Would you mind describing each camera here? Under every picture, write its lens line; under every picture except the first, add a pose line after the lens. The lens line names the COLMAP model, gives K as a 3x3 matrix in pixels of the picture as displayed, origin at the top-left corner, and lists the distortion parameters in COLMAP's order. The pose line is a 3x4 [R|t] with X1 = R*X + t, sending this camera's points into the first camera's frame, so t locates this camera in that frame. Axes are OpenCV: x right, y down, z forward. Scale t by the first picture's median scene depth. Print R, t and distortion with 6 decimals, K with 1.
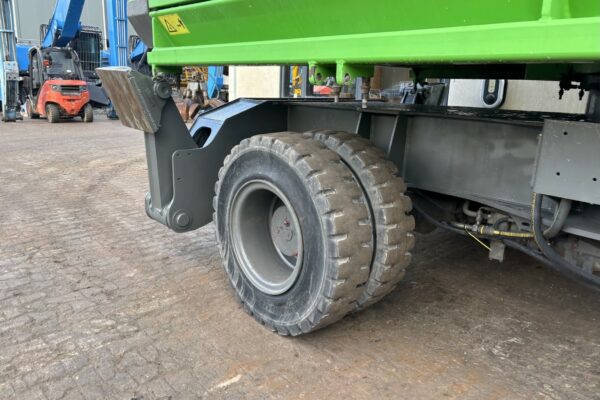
lens RADIAL K [[453.6, 0, 300.0], [0, 453.6, 200.0], [0, 0, 1]] dist [0.066202, -0.066702]
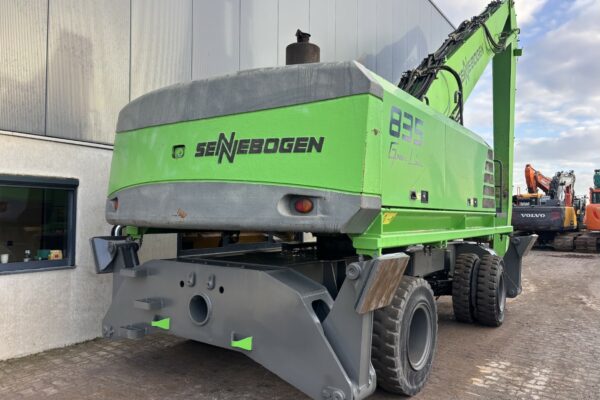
lens RADIAL K [[453.6, 0, 300.0], [0, 453.6, 200.0], [0, 0, 1]] dist [0.066202, -0.066702]
pose [[-0.199152, -0.005157, 0.979955, -1.634391], [0.223043, 0.973502, 0.050451, -0.592119], [-0.954249, 0.228620, -0.192724, 1.578477]]
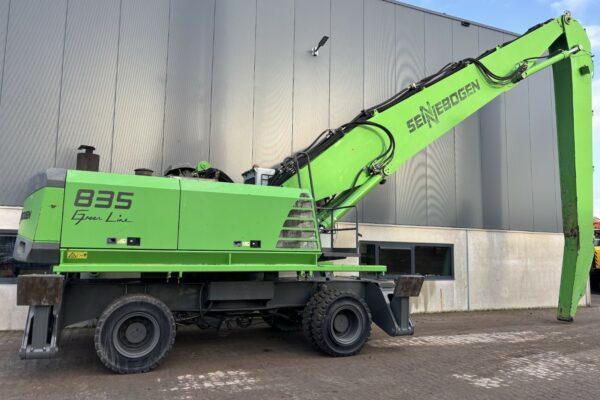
lens RADIAL K [[453.6, 0, 300.0], [0, 453.6, 200.0], [0, 0, 1]] dist [0.066202, -0.066702]
pose [[0.351780, 0.078381, 0.932795, -2.168879], [0.222913, 0.960807, -0.164801, -0.019155], [-0.909154, 0.265906, 0.320520, -0.873102]]
